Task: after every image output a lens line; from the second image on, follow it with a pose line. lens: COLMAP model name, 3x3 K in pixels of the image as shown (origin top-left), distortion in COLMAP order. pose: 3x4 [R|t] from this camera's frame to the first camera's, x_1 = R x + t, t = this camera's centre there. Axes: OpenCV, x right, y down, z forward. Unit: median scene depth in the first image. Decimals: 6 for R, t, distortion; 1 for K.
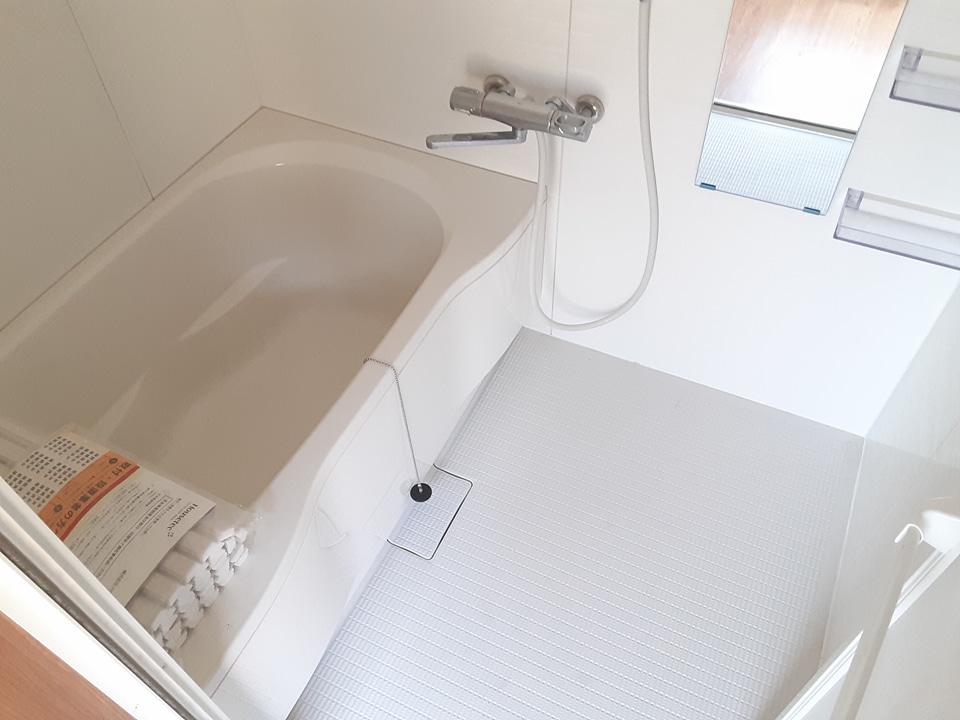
lens RADIAL K [[767.7, 0, 492.3], [0, 767.7, 353.4], [0, 0, 1]] dist [0.117679, -0.192415]
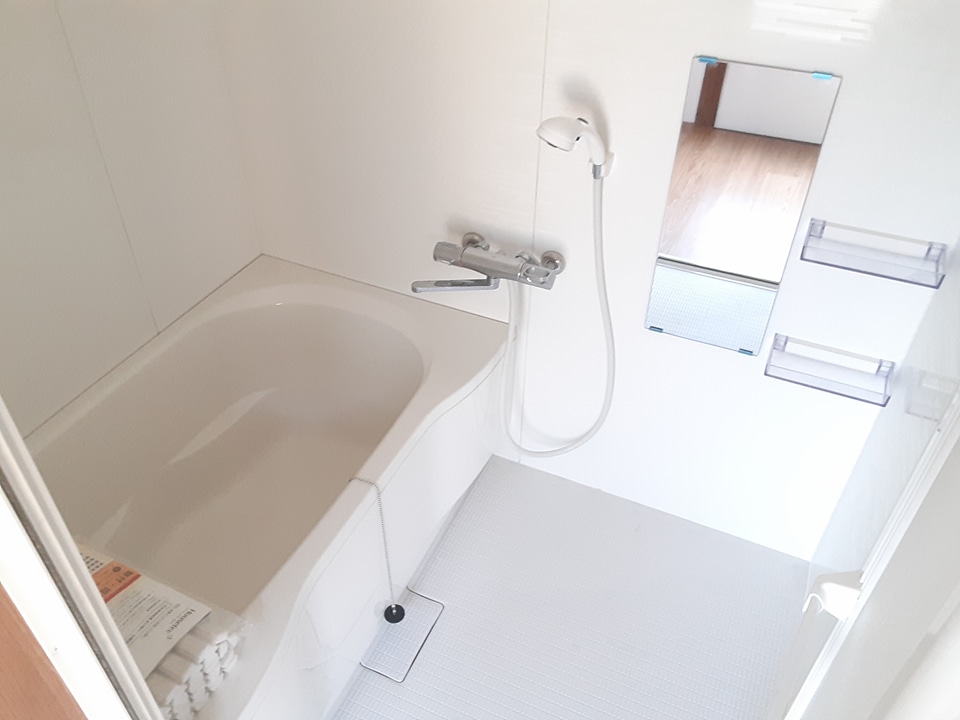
lens RADIAL K [[767.7, 0, 492.3], [0, 767.7, 353.4], [0, 0, 1]] dist [0.117679, -0.192415]
pose [[0.998949, 0.014460, 0.043498, -0.014248], [-0.006502, 0.984045, -0.177799, 0.025459], [-0.045375, 0.177329, 0.983105, -0.107809]]
